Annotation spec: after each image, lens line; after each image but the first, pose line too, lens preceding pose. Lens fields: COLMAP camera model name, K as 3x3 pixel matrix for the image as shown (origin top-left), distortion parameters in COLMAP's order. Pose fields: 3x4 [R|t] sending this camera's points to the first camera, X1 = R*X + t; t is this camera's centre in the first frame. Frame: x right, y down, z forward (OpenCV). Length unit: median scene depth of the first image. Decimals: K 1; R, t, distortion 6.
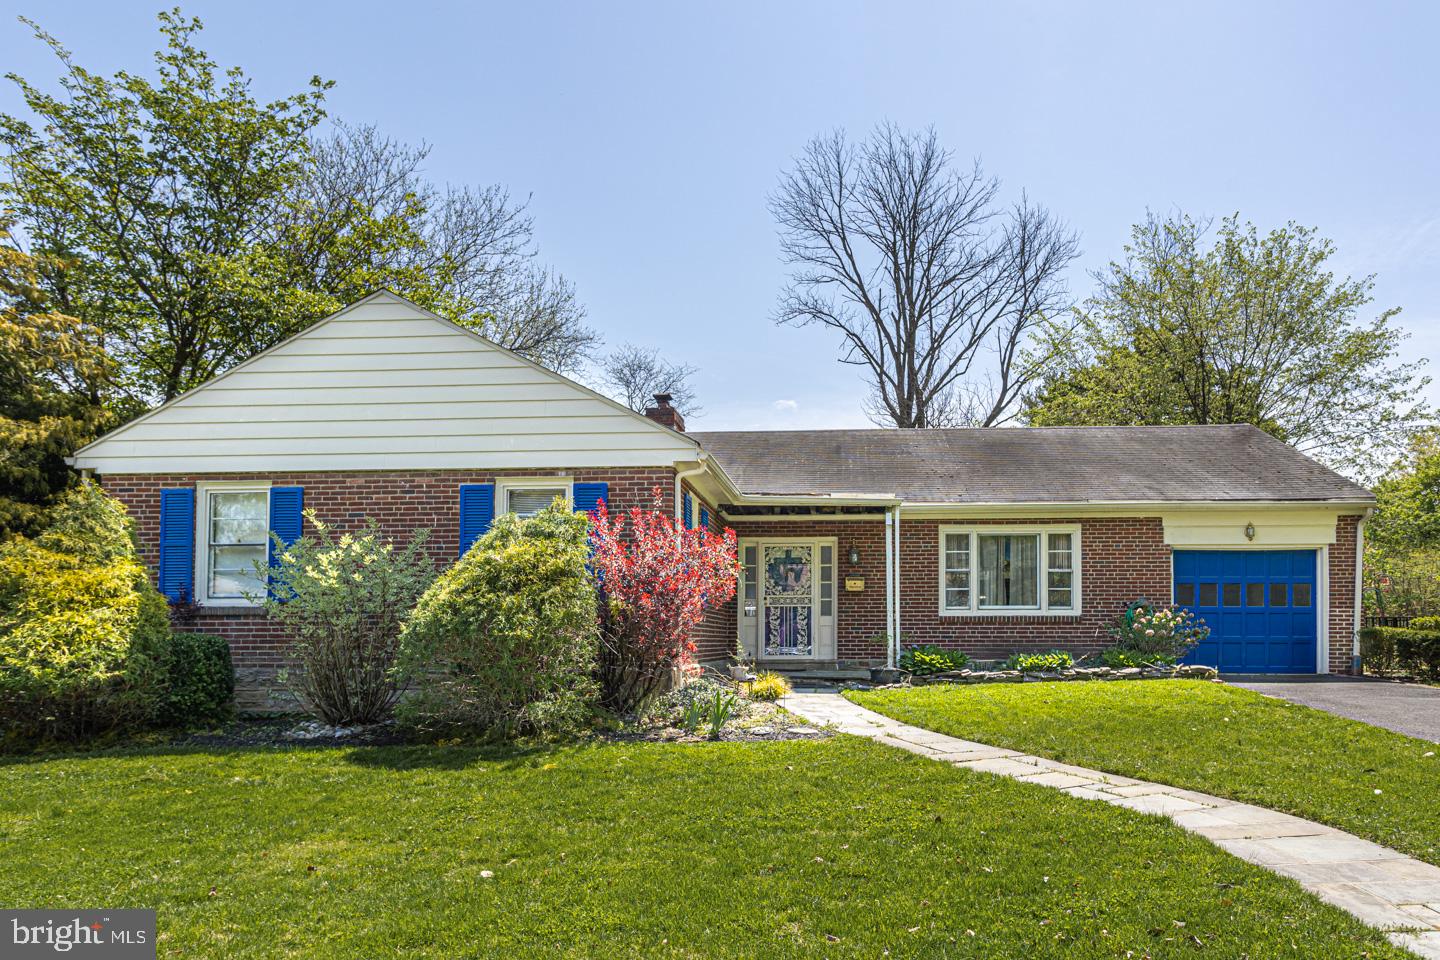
lens RADIAL K [[937.0, 0, 802.7], [0, 937.0, 615.2], [0, 0, 1]] dist [0.001261, -0.002868]
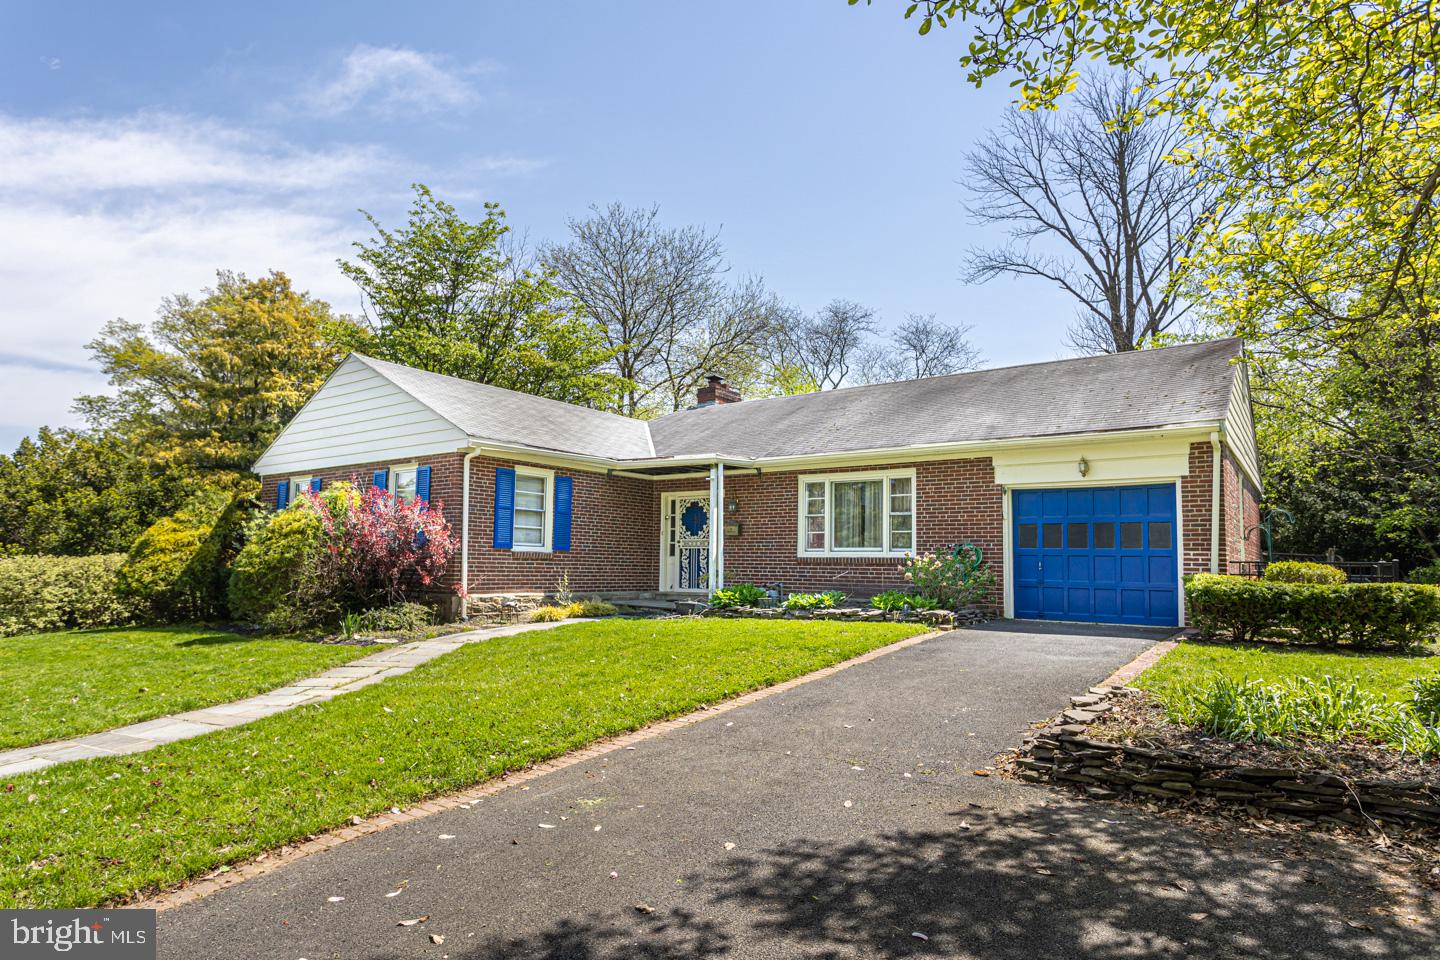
lens RADIAL K [[834.3, 0, 719.6], [0, 834.3, 498.4], [0, 0, 1]] dist [-0.009093, 0.000091]
pose [[0.831845, -0.033097, -0.554021, 0.617436], [-0.000479, 0.998177, -0.060350, -0.008955], [0.555008, 0.050467, 0.830312, 0.123792]]
